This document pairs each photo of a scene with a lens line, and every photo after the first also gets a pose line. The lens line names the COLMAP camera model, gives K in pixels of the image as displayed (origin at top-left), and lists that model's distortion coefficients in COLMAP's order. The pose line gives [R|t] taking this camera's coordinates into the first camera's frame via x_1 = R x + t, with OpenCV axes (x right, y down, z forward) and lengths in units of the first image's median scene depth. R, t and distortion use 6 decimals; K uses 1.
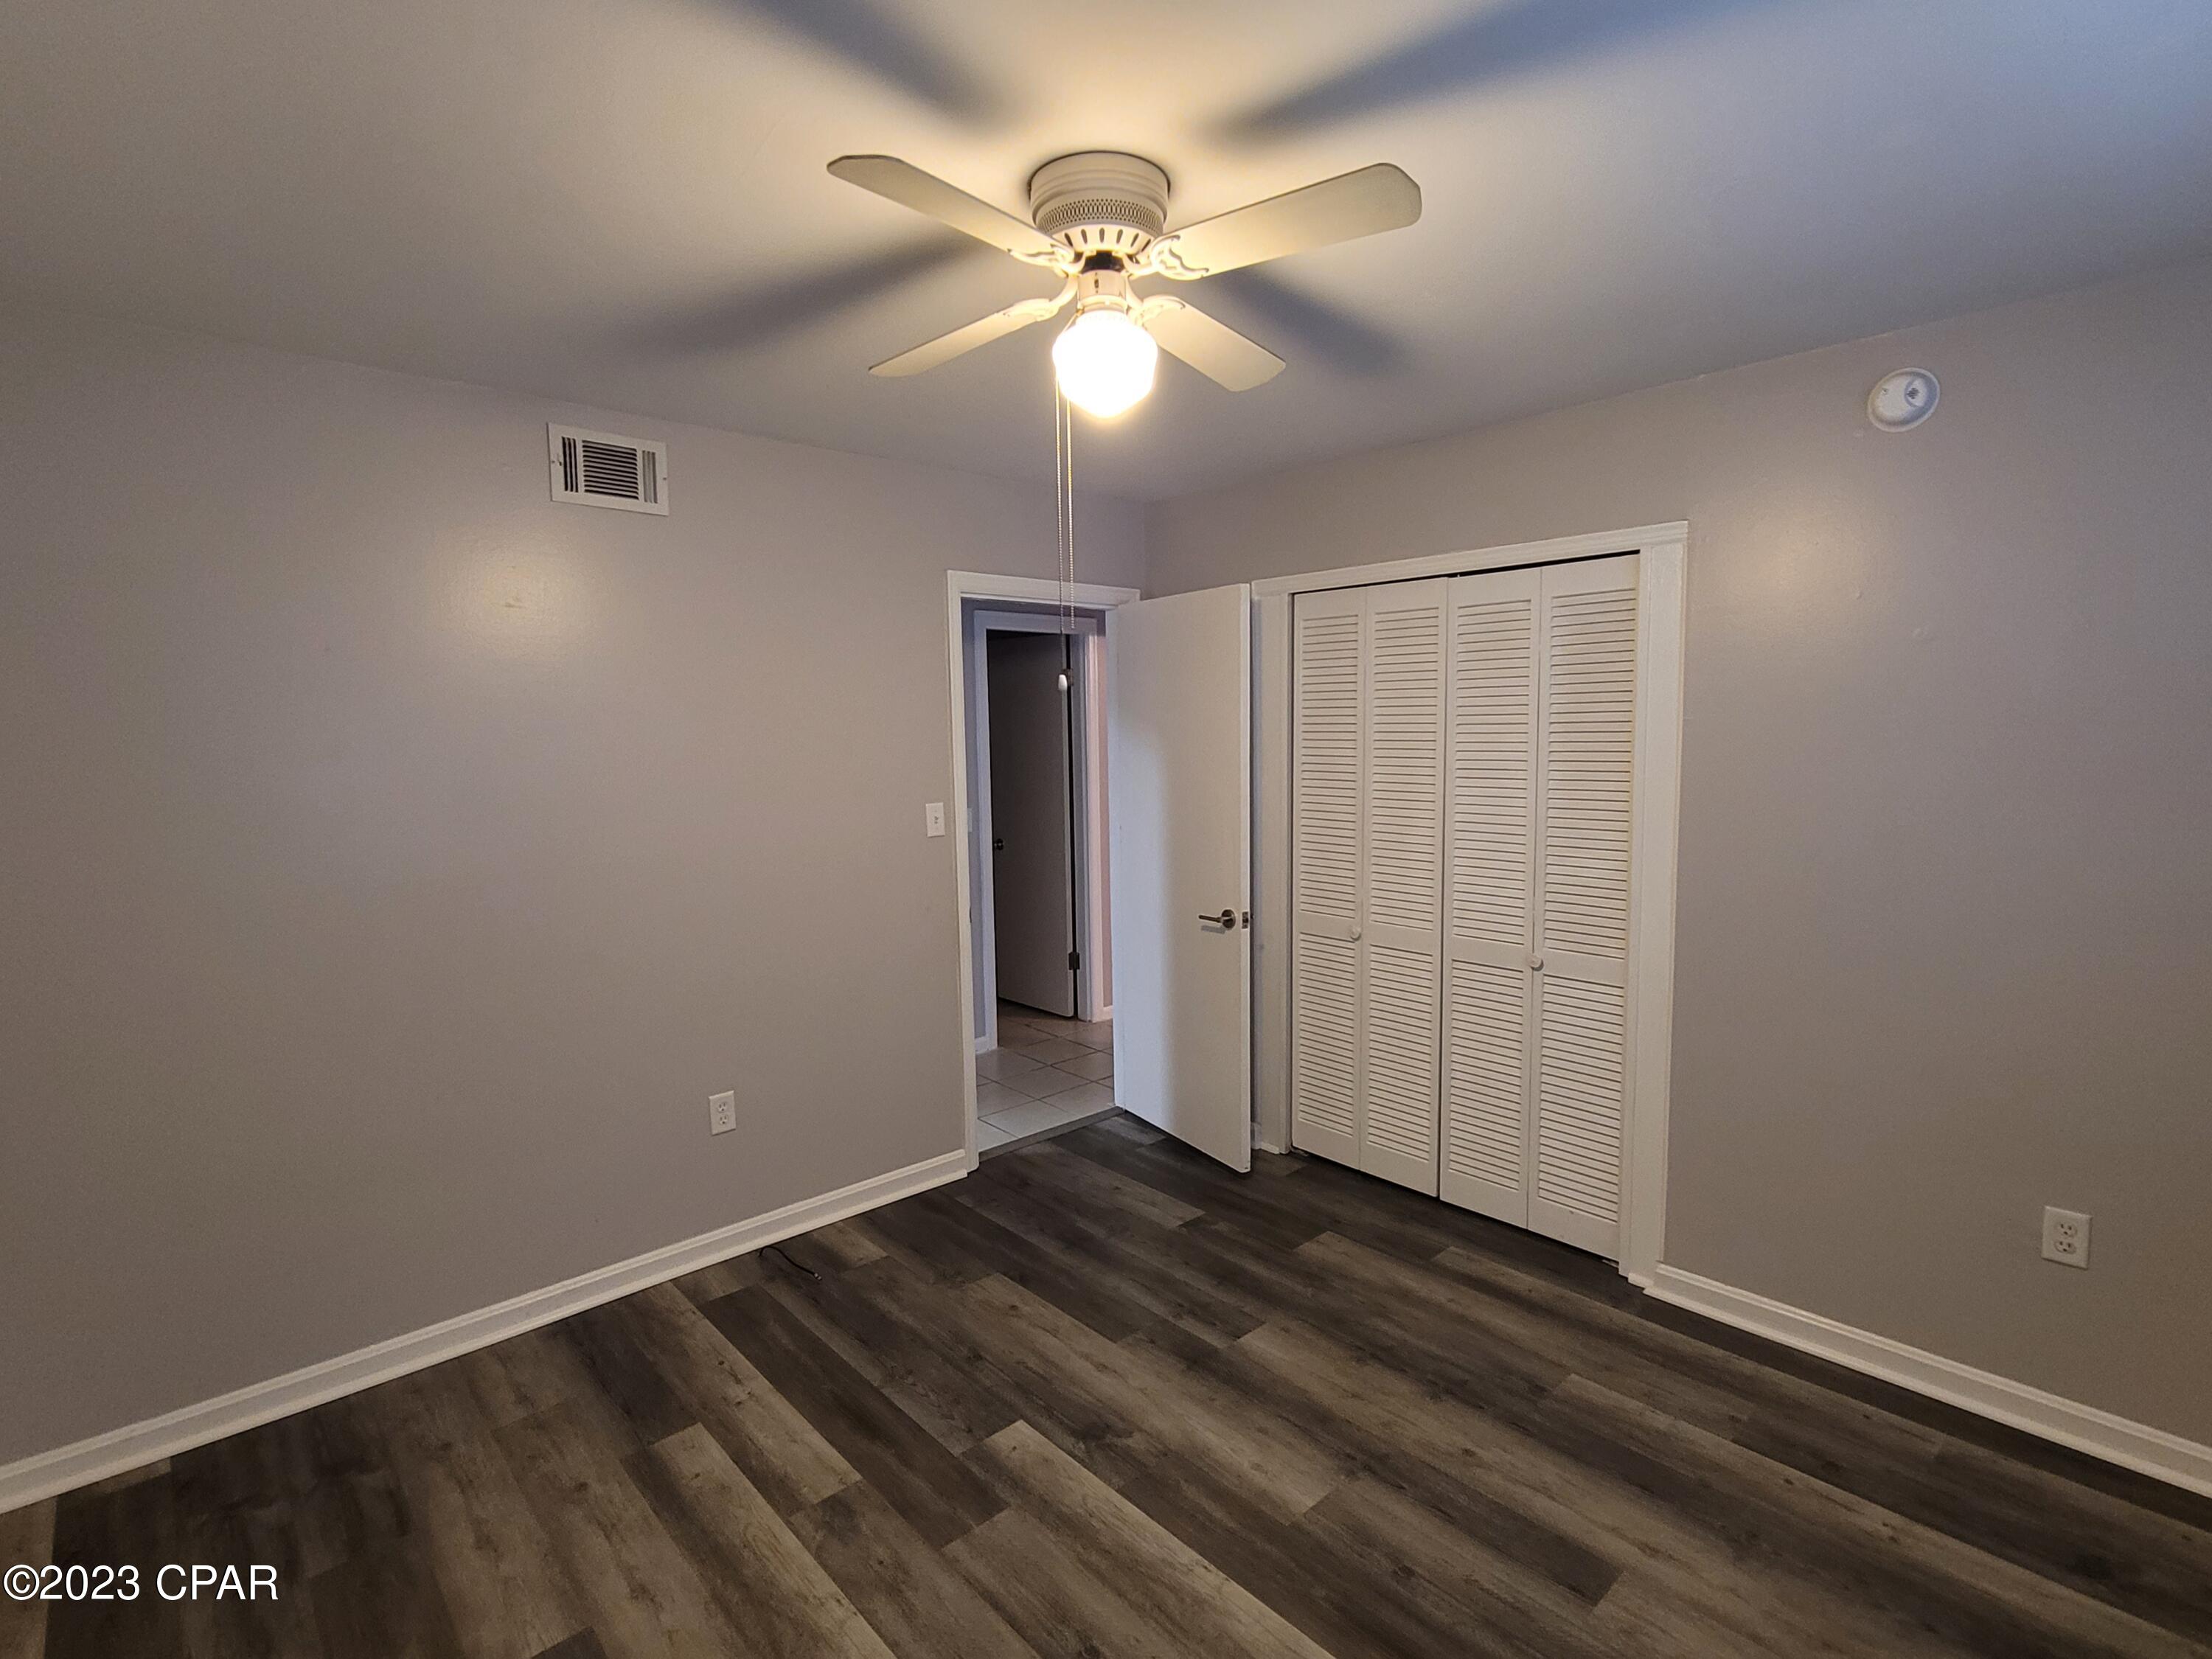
lens RADIAL K [[1163.9, 0, 1124.3], [0, 1163.9, 840.5], [0, 0, 1]] dist [-0.001842, -0.000046]
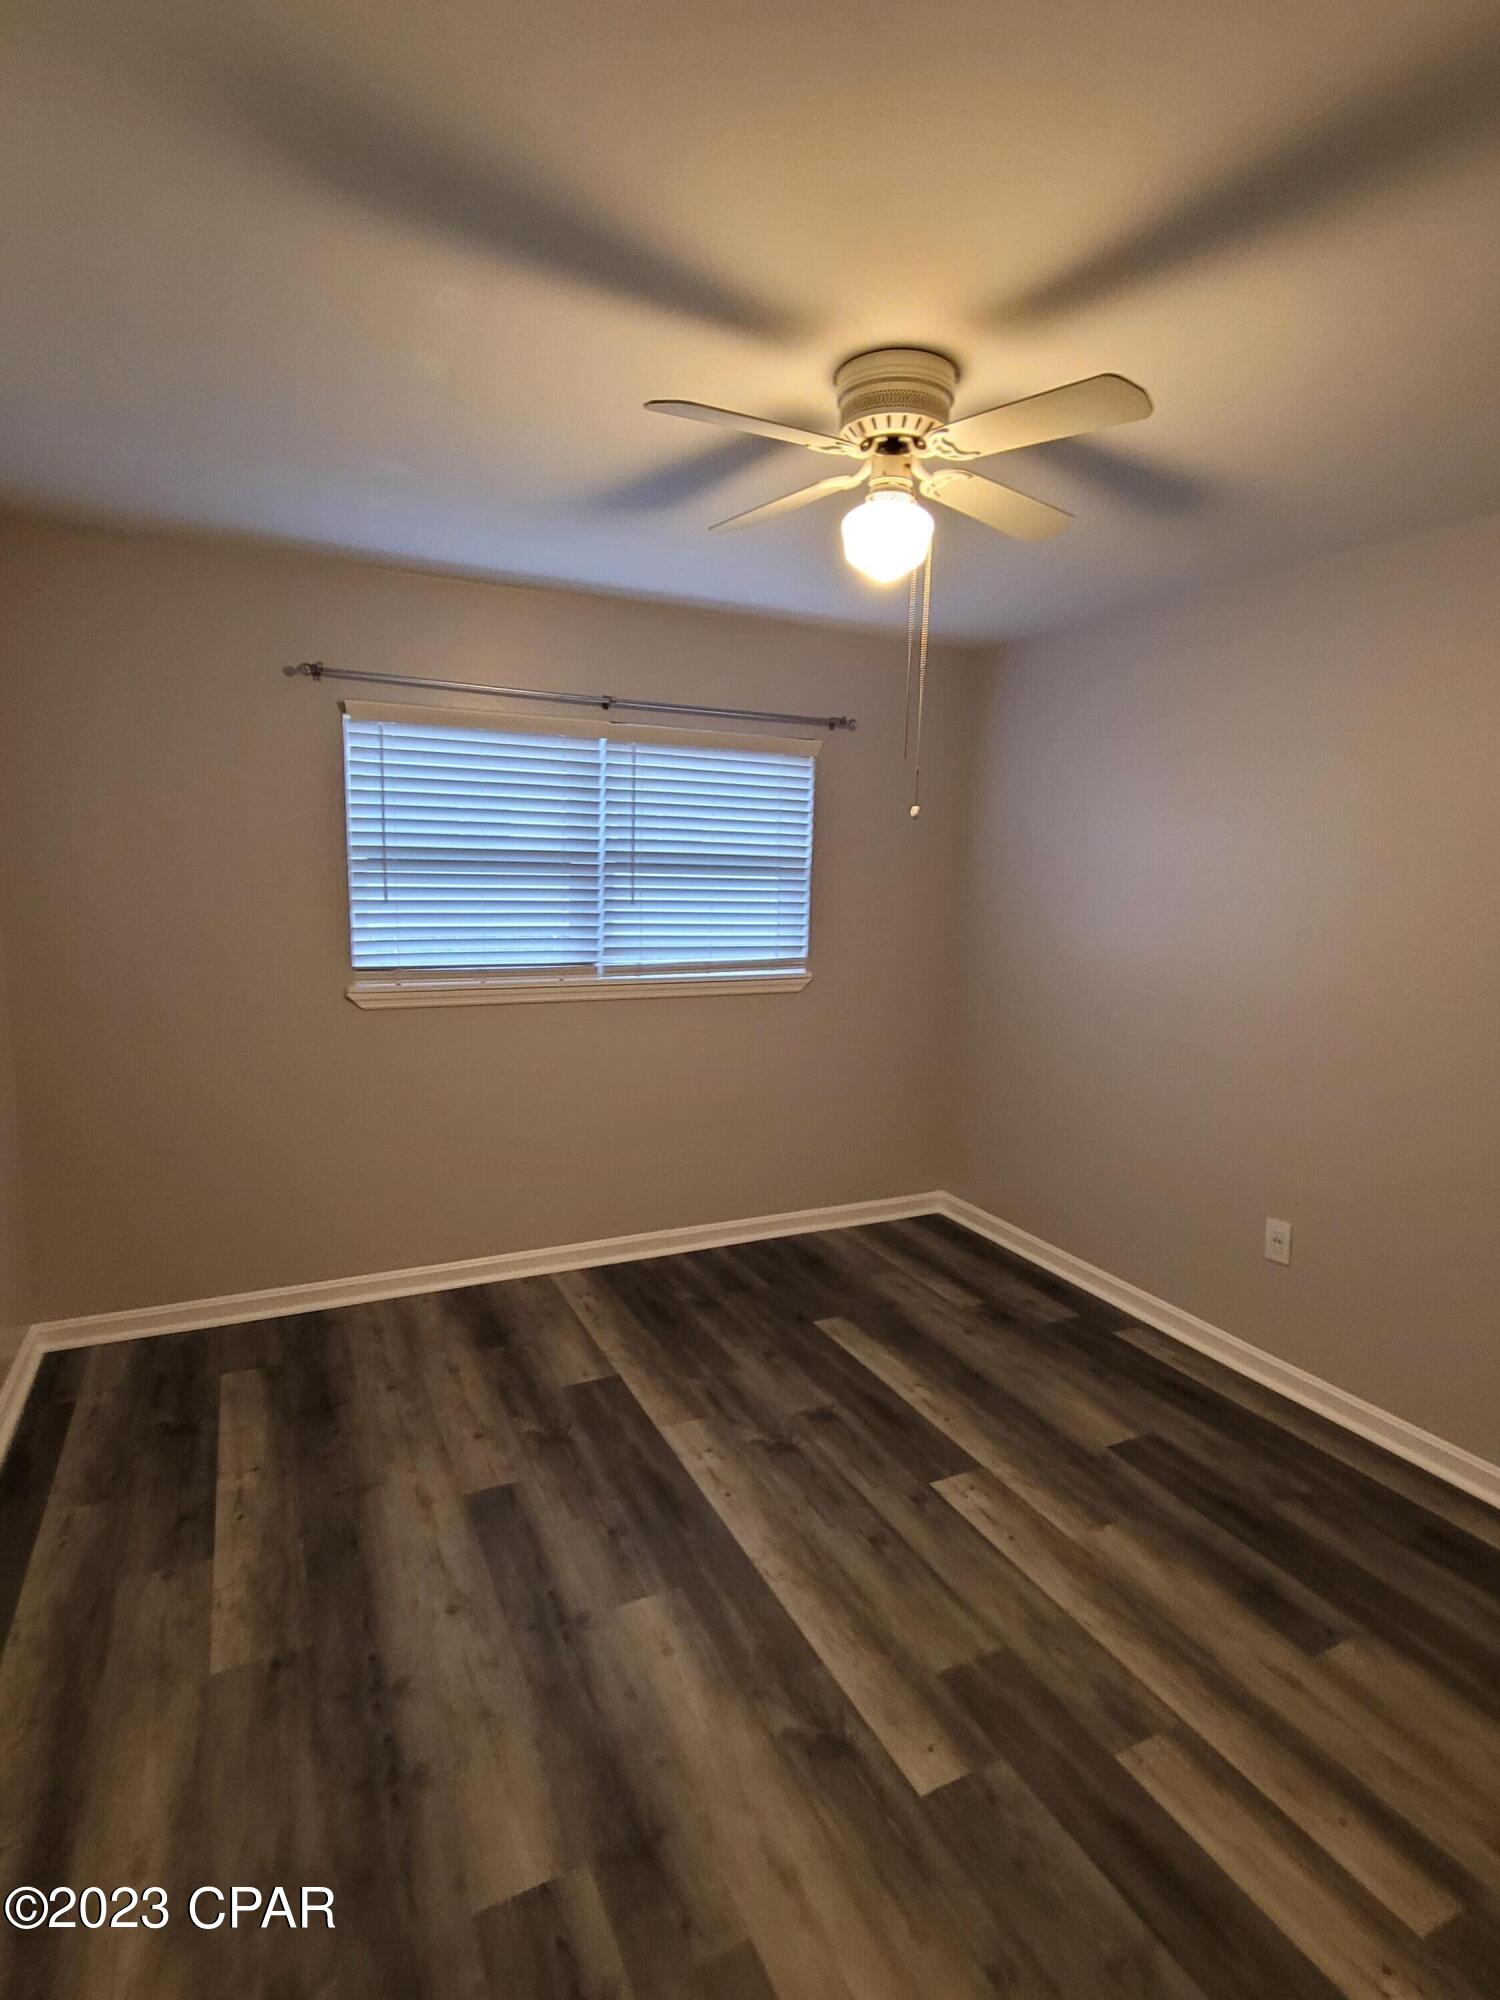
lens RADIAL K [[1052.3, 0, 750.0], [0, 1052.3, 1000.0], [0, 0, 1]] dist [-0.001842, -0.000046]
pose [[-0.964481, -0.042187, 0.260760, -0.148885], [0.018635, 0.973838, 0.226478, -0.158045], [-0.263493, 0.223293, -0.938463, 1.684647]]
